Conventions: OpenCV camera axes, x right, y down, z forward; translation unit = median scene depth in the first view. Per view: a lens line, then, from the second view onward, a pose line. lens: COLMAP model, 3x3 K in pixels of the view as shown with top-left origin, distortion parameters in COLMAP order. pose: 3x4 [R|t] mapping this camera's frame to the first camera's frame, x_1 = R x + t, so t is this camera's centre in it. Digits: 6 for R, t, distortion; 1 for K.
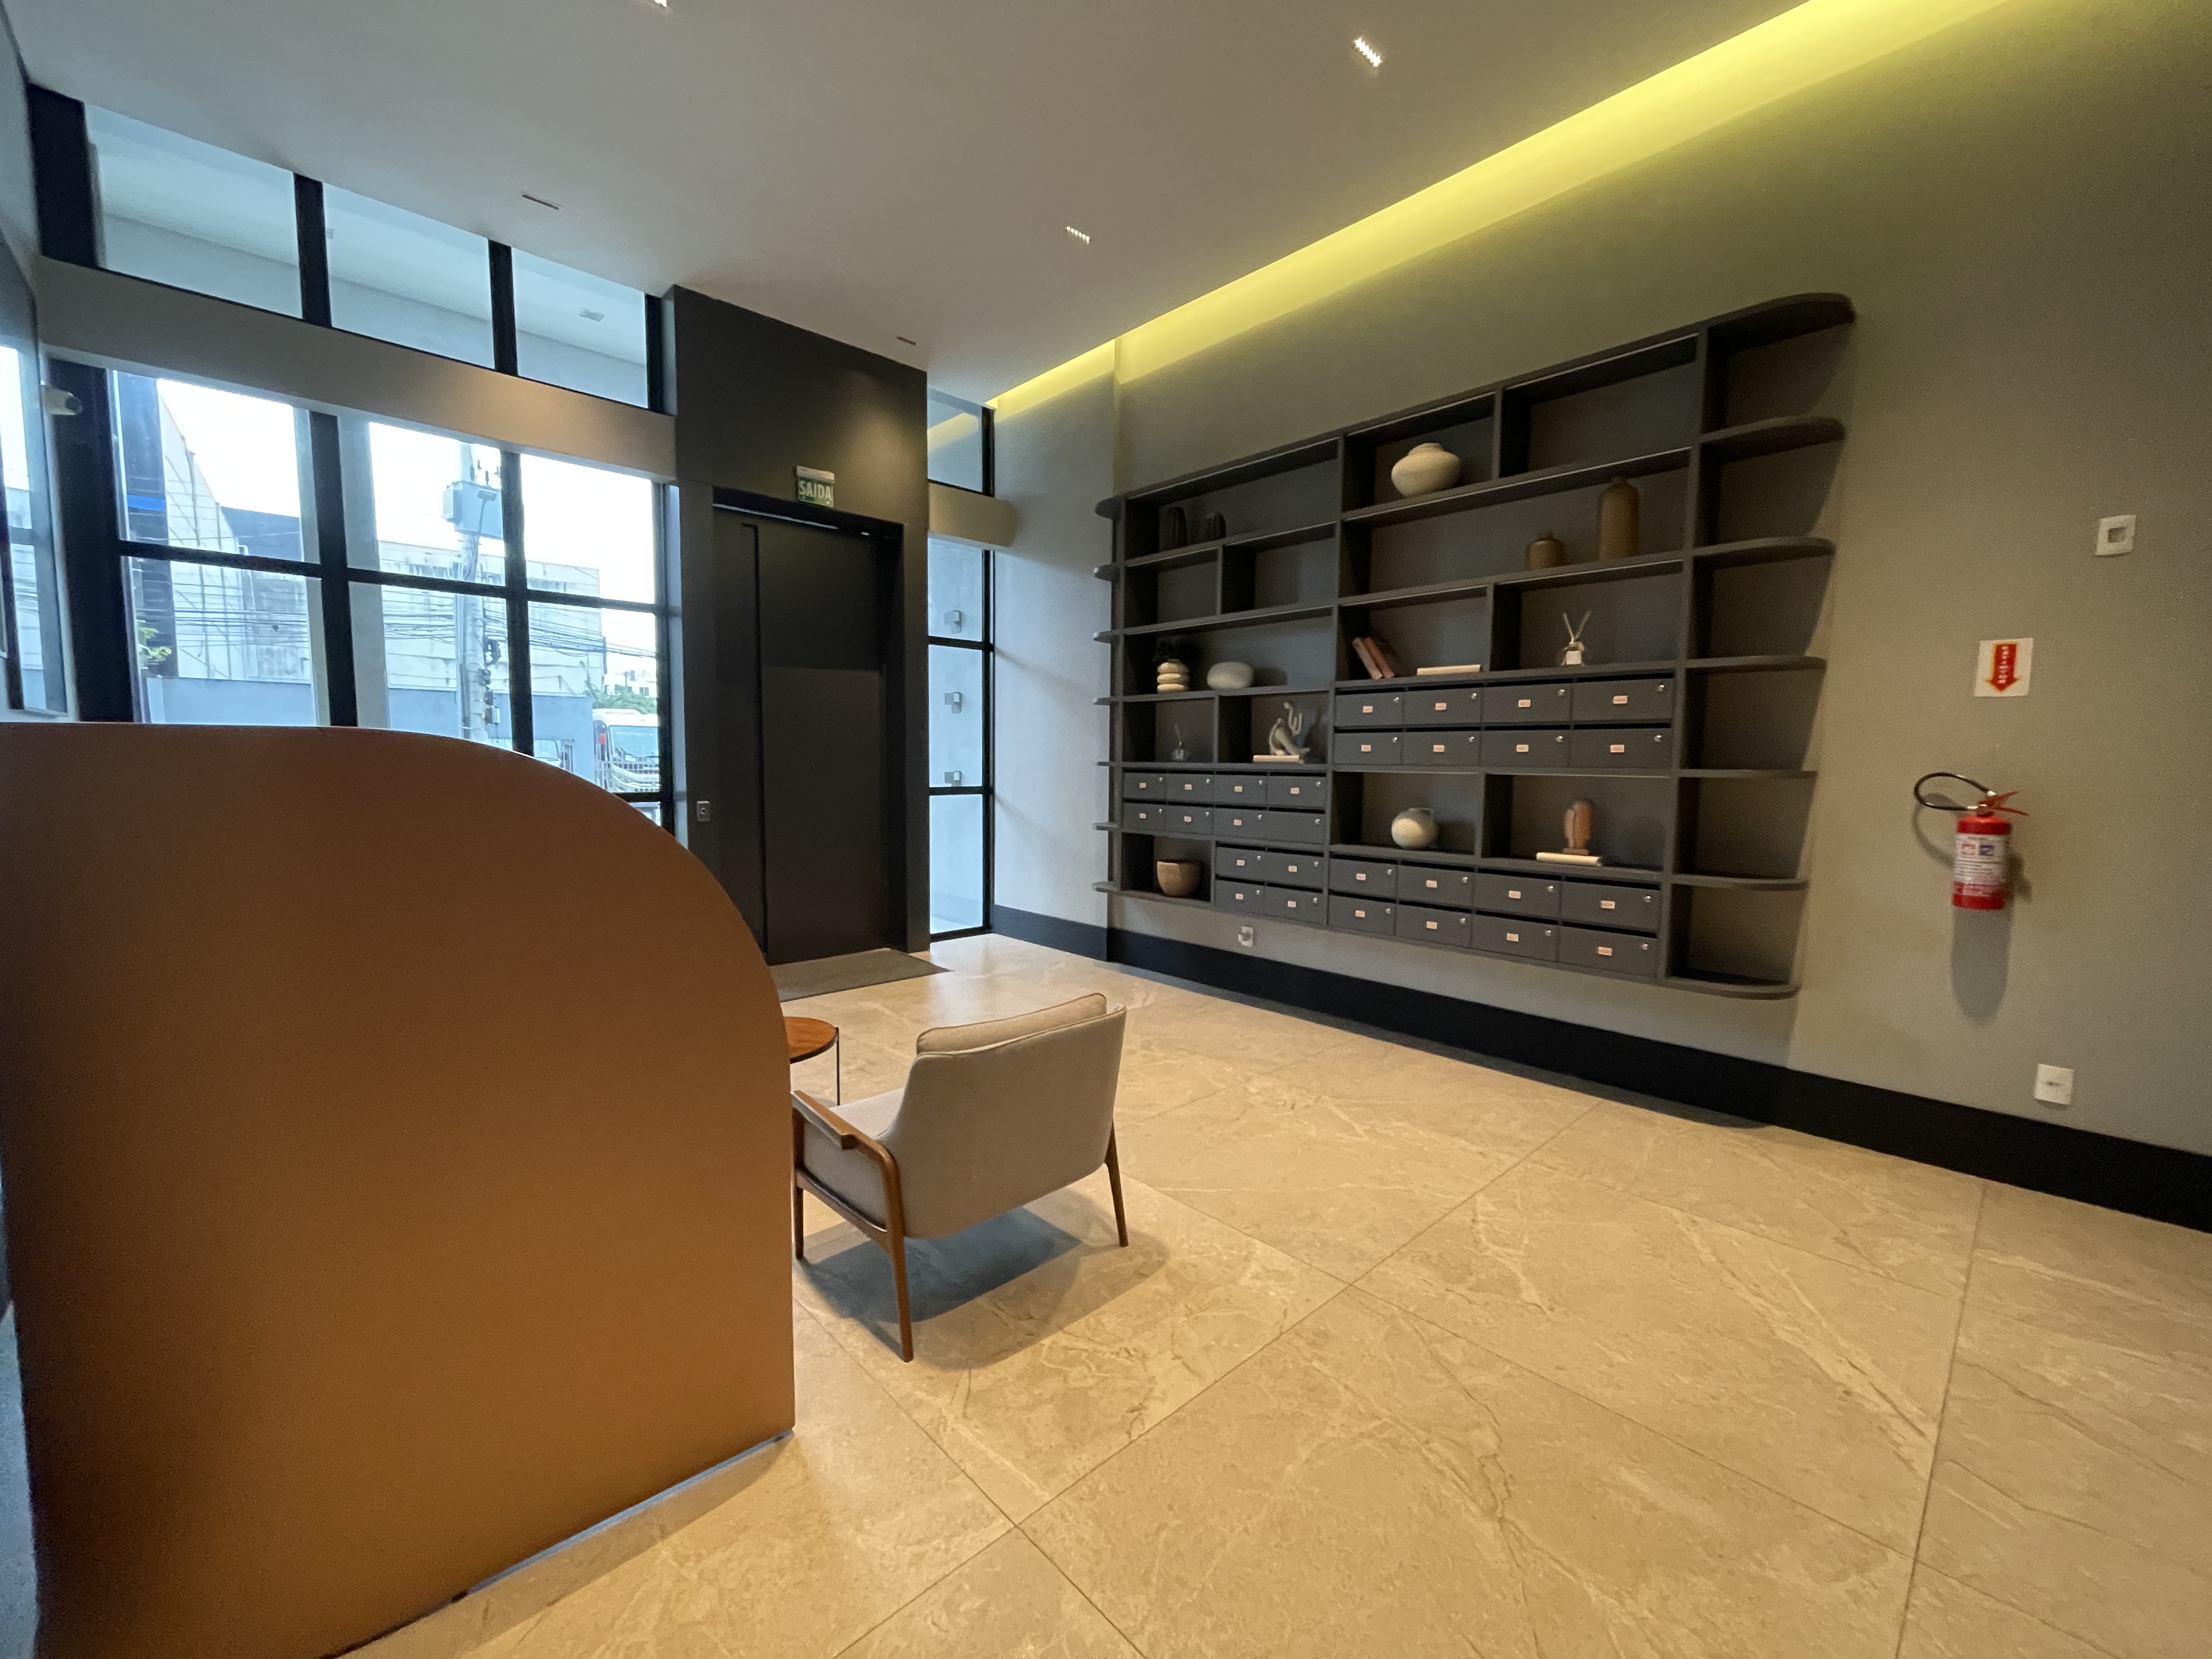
lens RADIAL K [[890.3, 0, 1097.2], [0, 890.3, 832.8], [0, 0, 1]] dist [-0.000736, -0.001226]
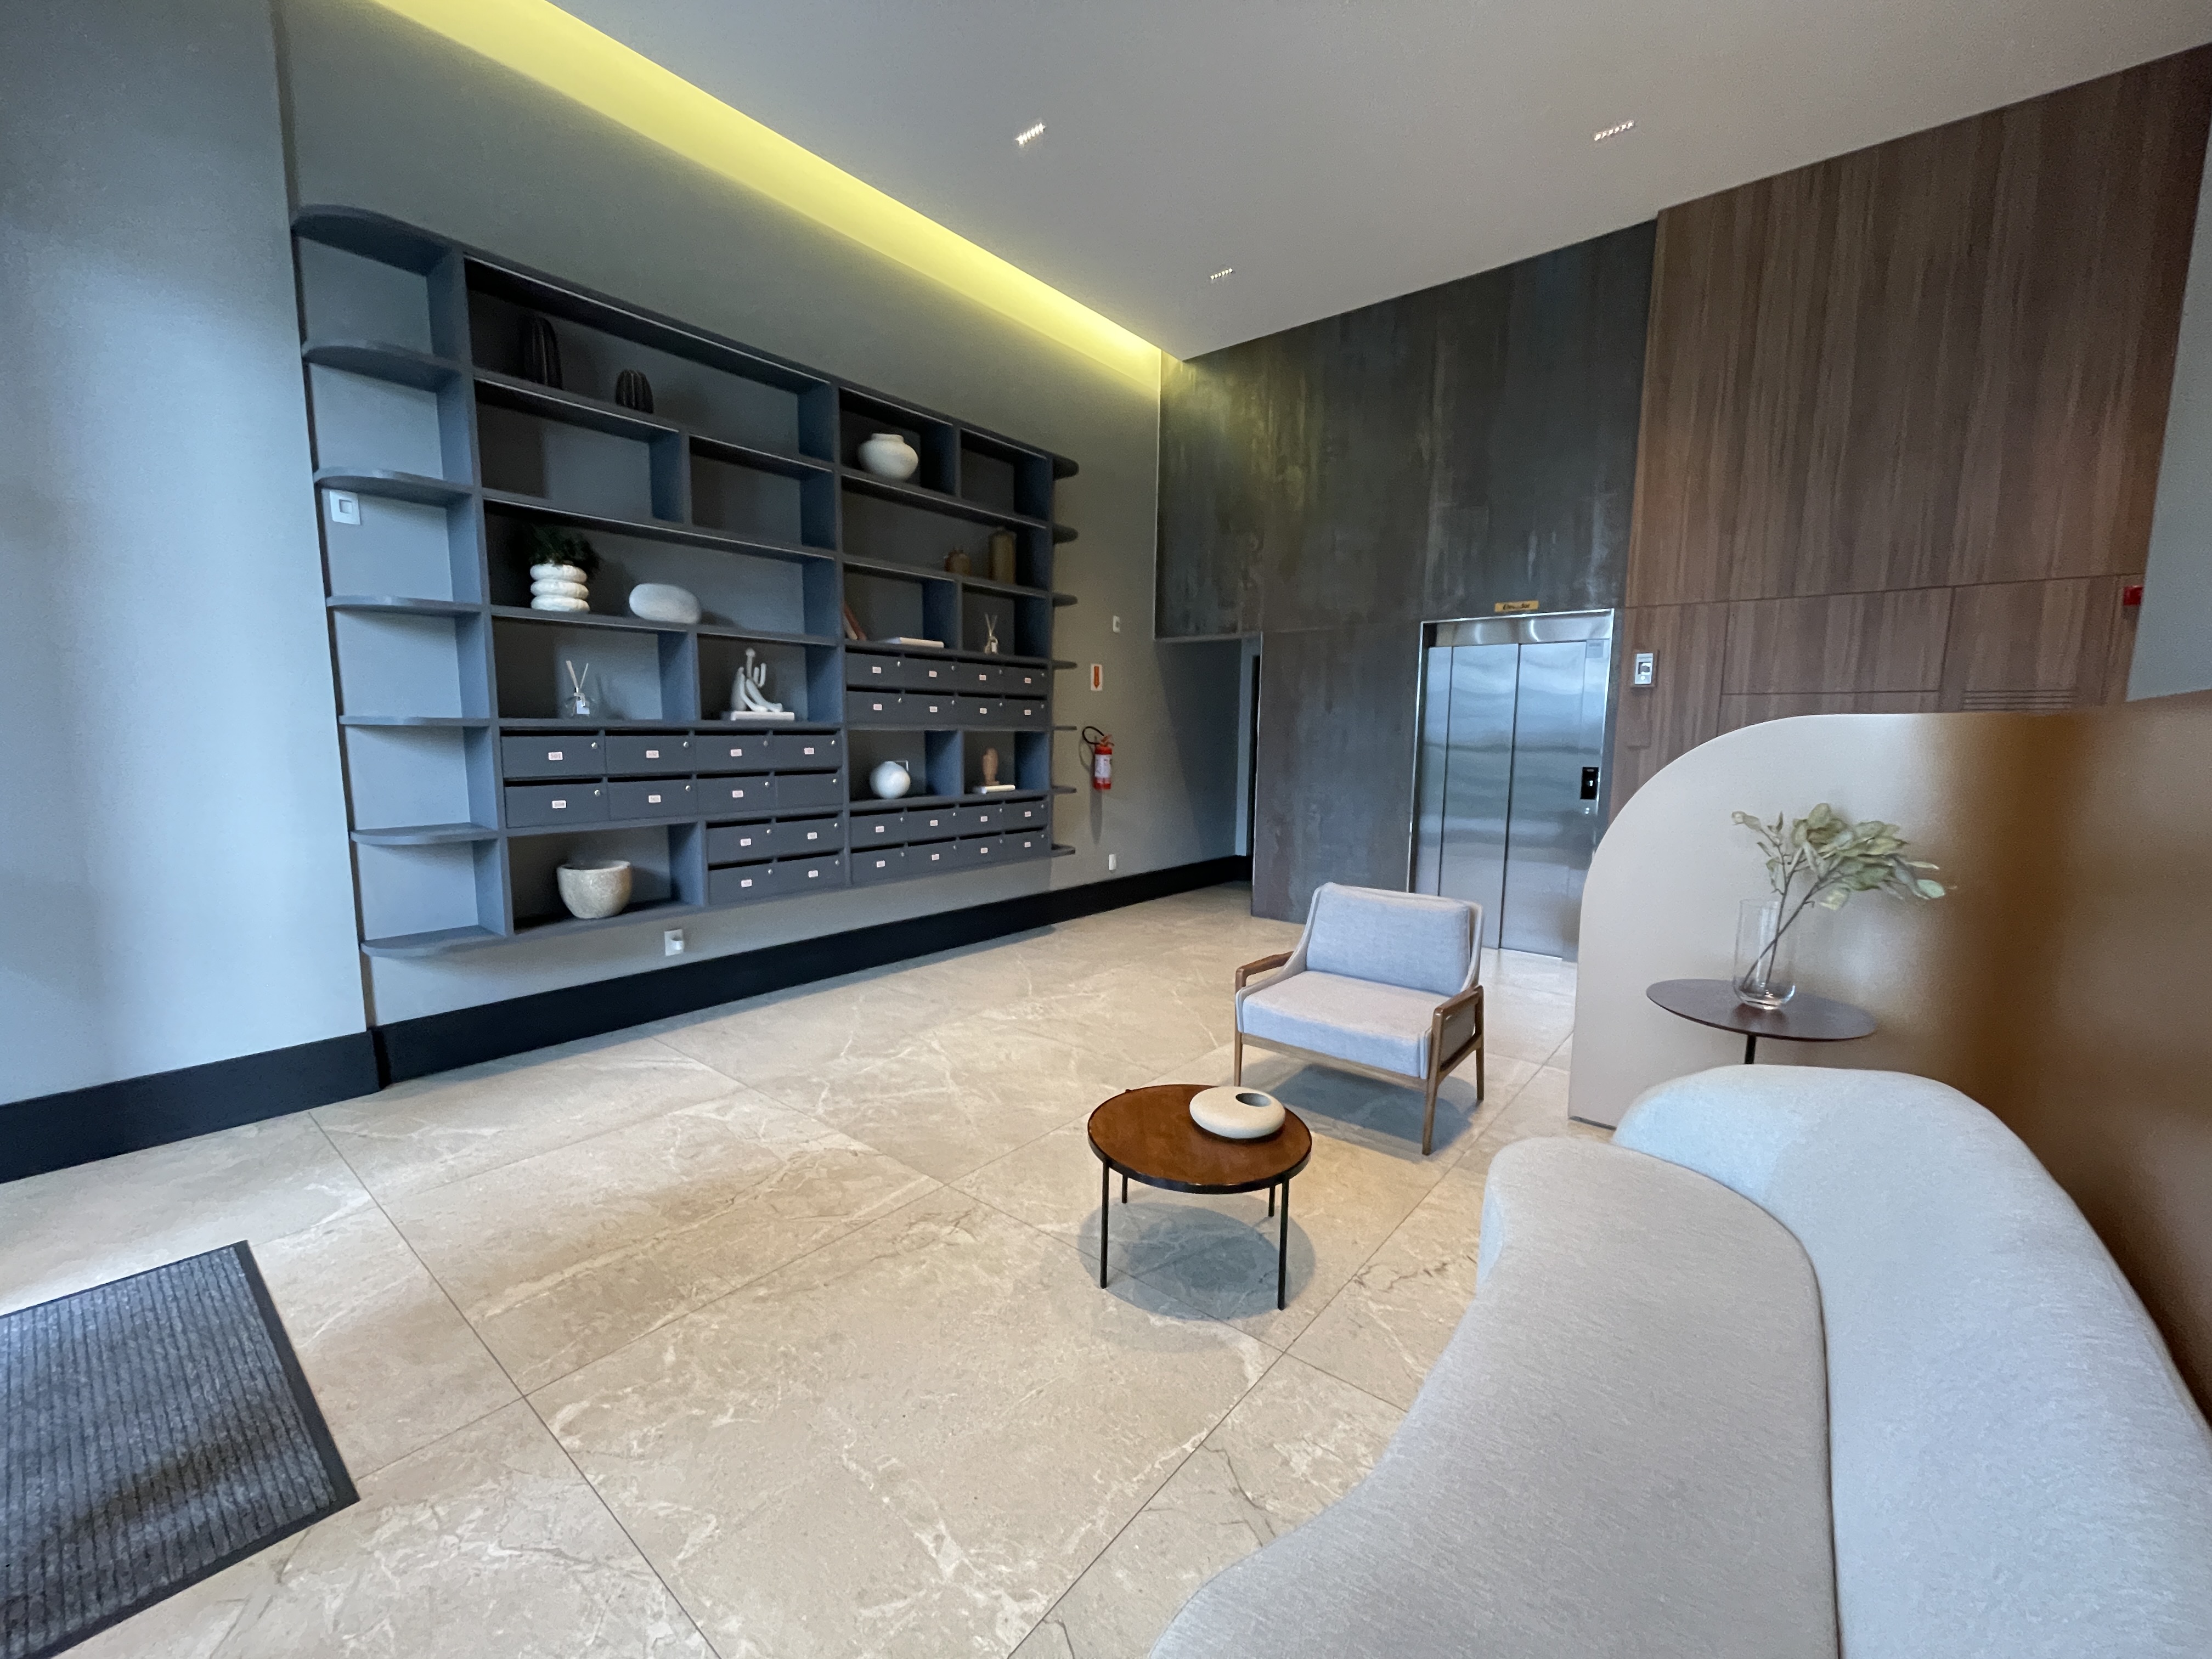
lens RADIAL K [[890.3, 0, 1103.4], [0, 890.3, 832.1], [0, 0, 1]] dist [-0.000736, -0.001226]
pose [[-0.135868, -0.125792, 0.982709, -0.927338], [0.070785, 0.988139, 0.136274, -0.086310], [-0.988195, 0.088077, -0.125352, 1.031877]]
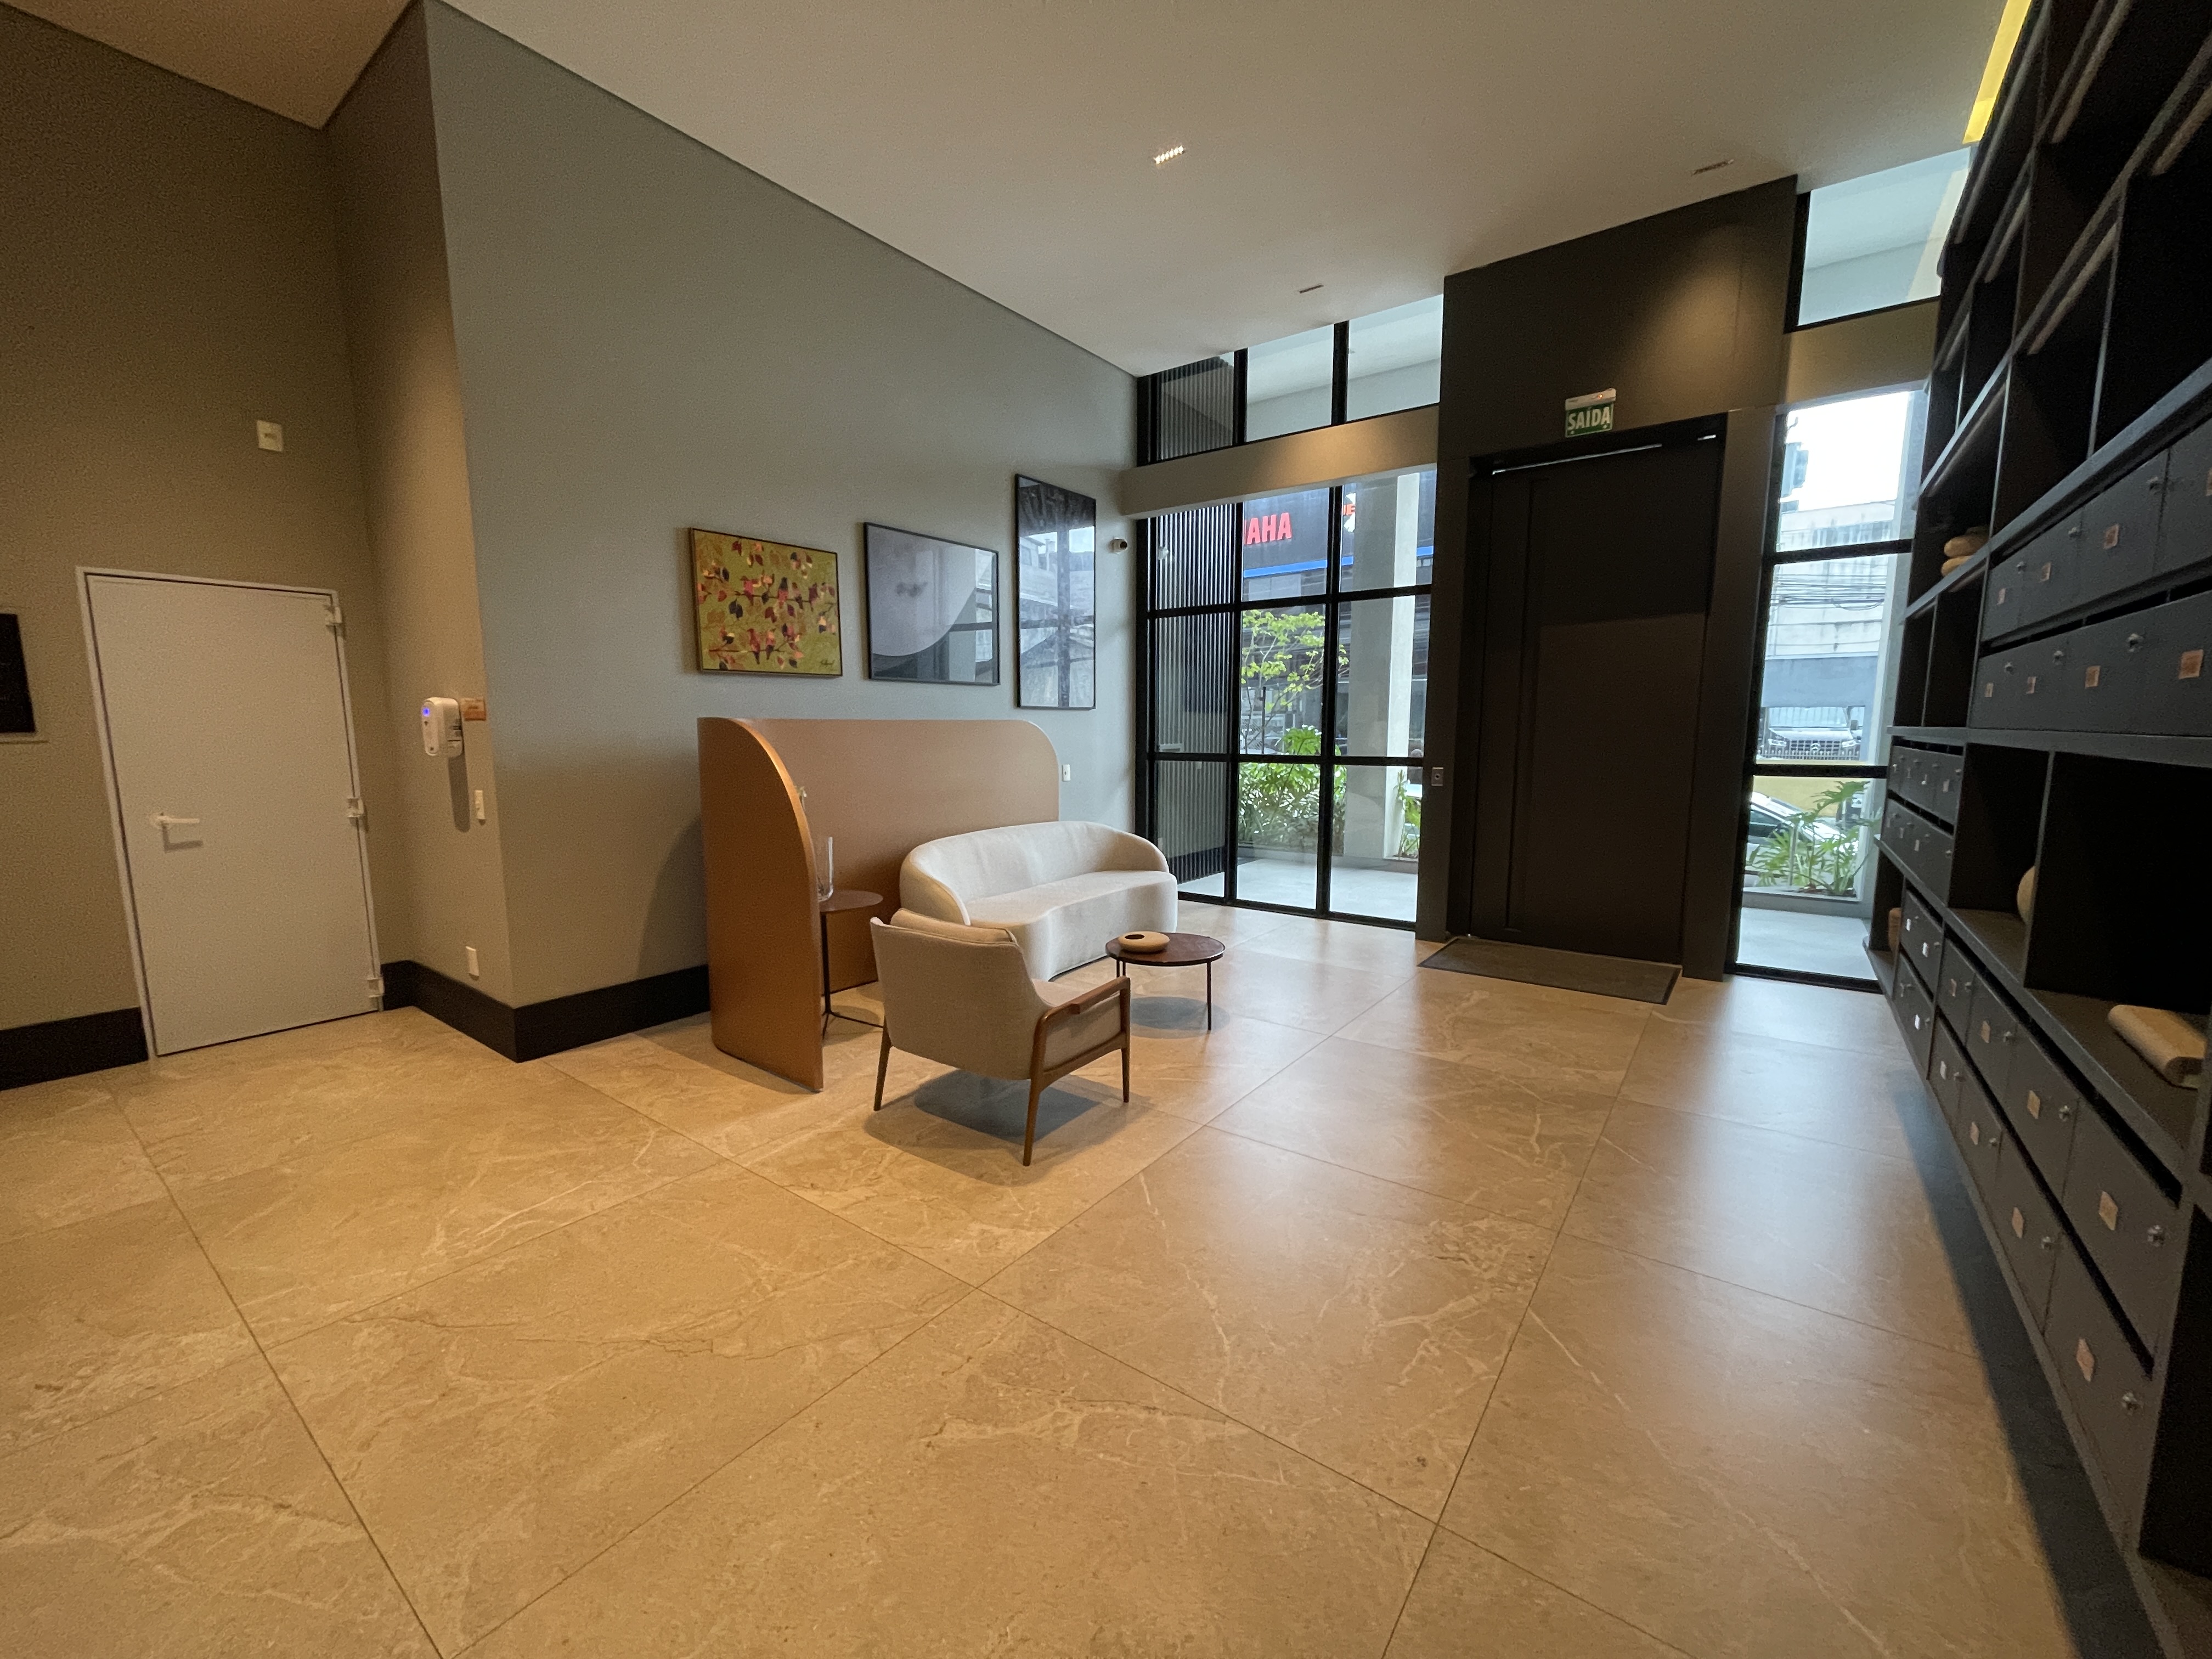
lens RADIAL K [[890.3, 0, 1116.0], [0, 890.3, 836.4], [0, 0, 1]] dist [-0.000736, -0.001226]
pose [[0.194820, 0.116856, -0.973853, 0.756365], [-0.076419, 0.991668, 0.103706, -0.048468], [0.977857, 0.054216, 0.202127, 0.597536]]
